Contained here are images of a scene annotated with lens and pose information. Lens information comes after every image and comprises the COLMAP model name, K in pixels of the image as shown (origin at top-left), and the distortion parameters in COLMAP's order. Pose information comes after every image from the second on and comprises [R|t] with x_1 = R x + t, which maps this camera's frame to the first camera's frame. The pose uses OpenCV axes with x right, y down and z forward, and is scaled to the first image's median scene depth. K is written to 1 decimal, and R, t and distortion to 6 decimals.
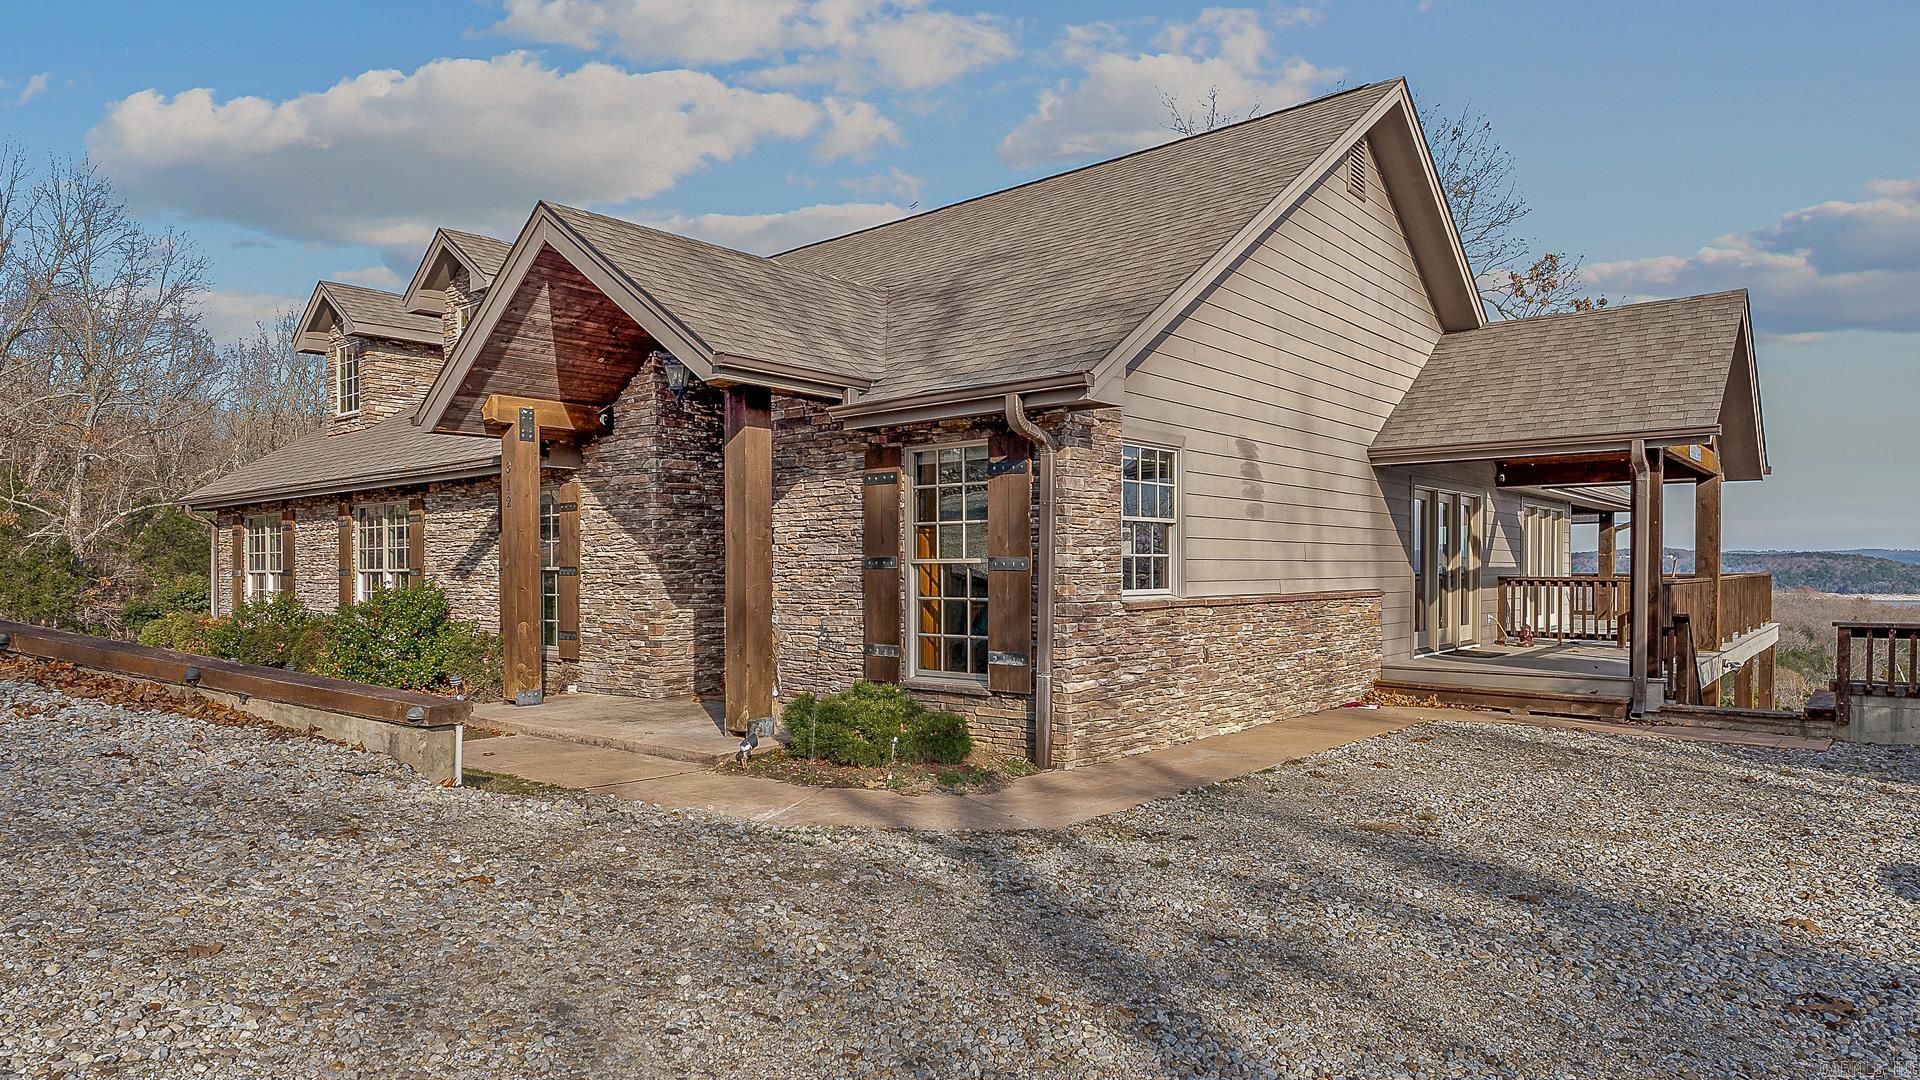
lens RADIAL K [[1119.3, 0, 959.6], [0, 1119.3, 557.9], [0, 0, 1]] dist [-0.002248, -0.000053]
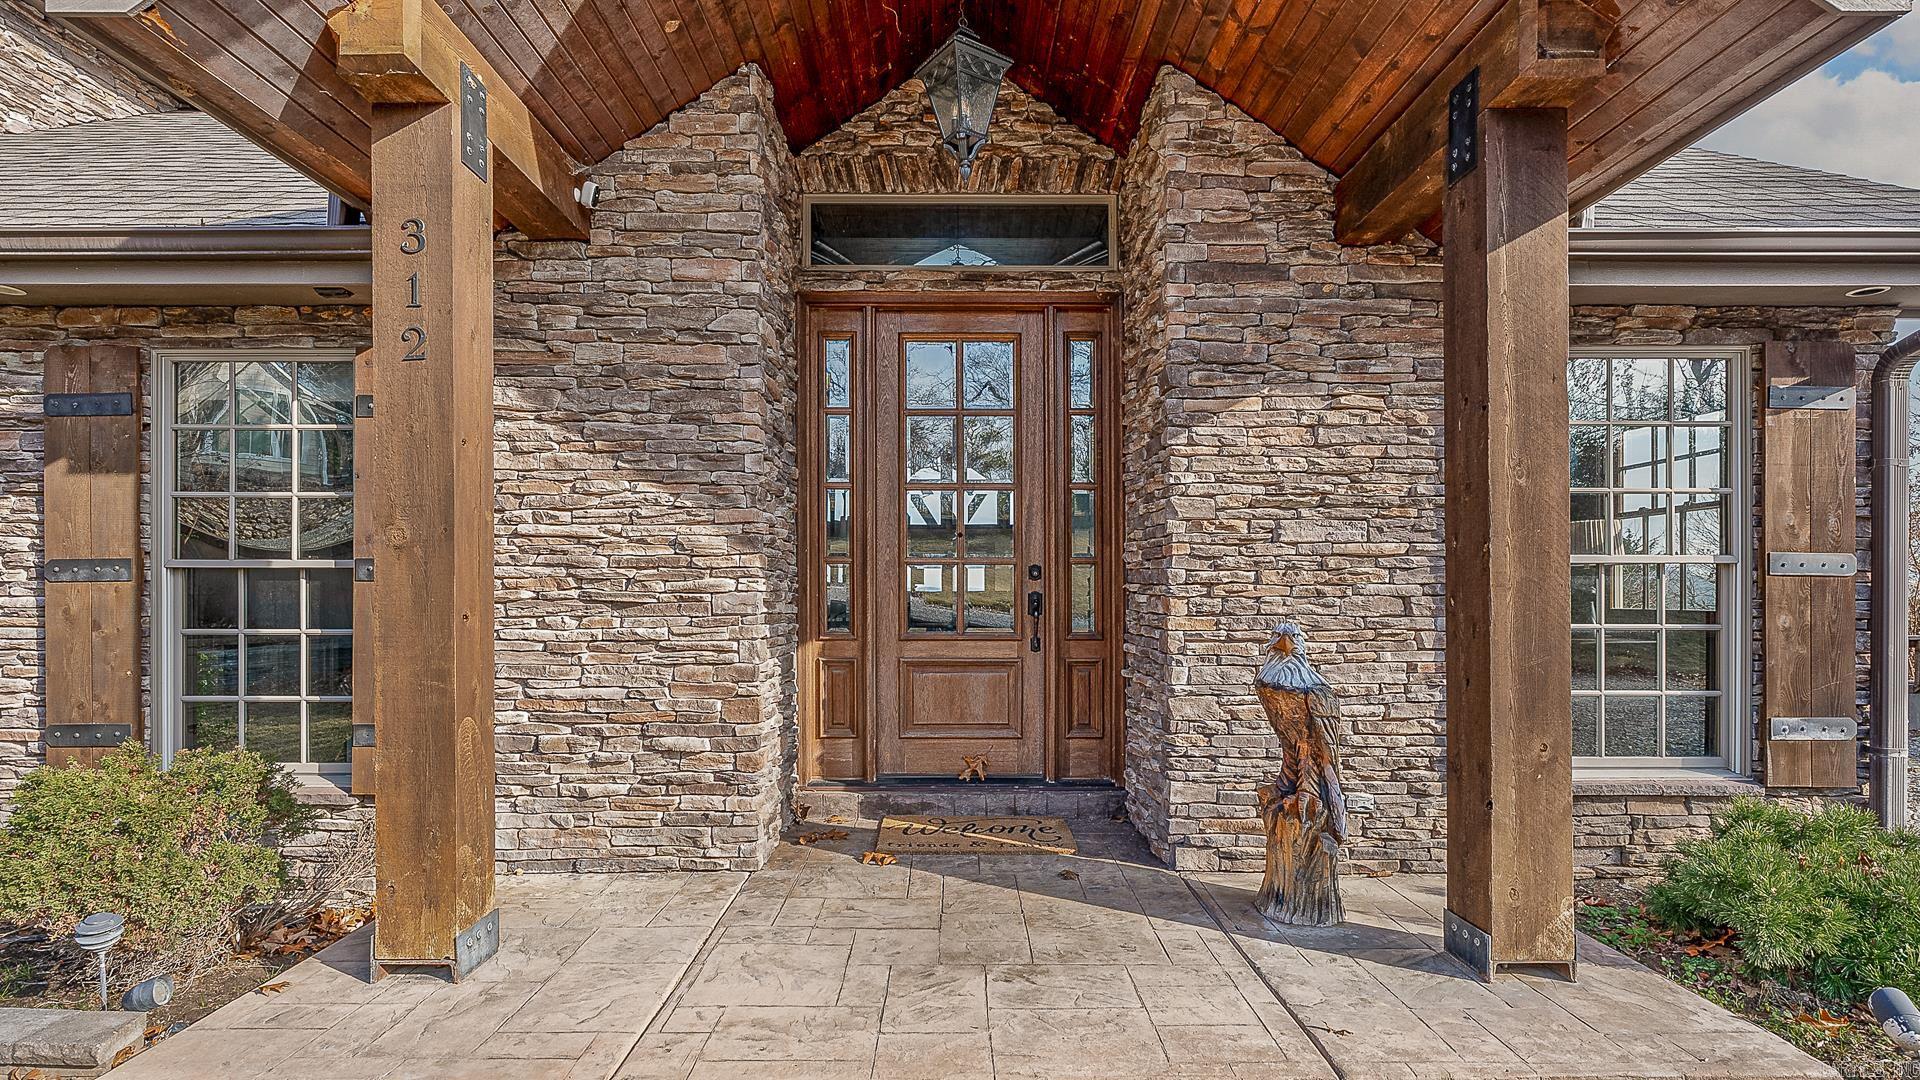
lens RADIAL K [[897.2, 0, 952.5], [0, 897.2, 566.8], [0, 0, 1]] dist [-0.004189, -0.000750]
pose [[0.764180, 0.010175, 0.644923, -0.432725], [-0.011383, 0.999933, -0.002289, 0.009315], [-0.644903, -0.005592, 0.764244, 0.681813]]
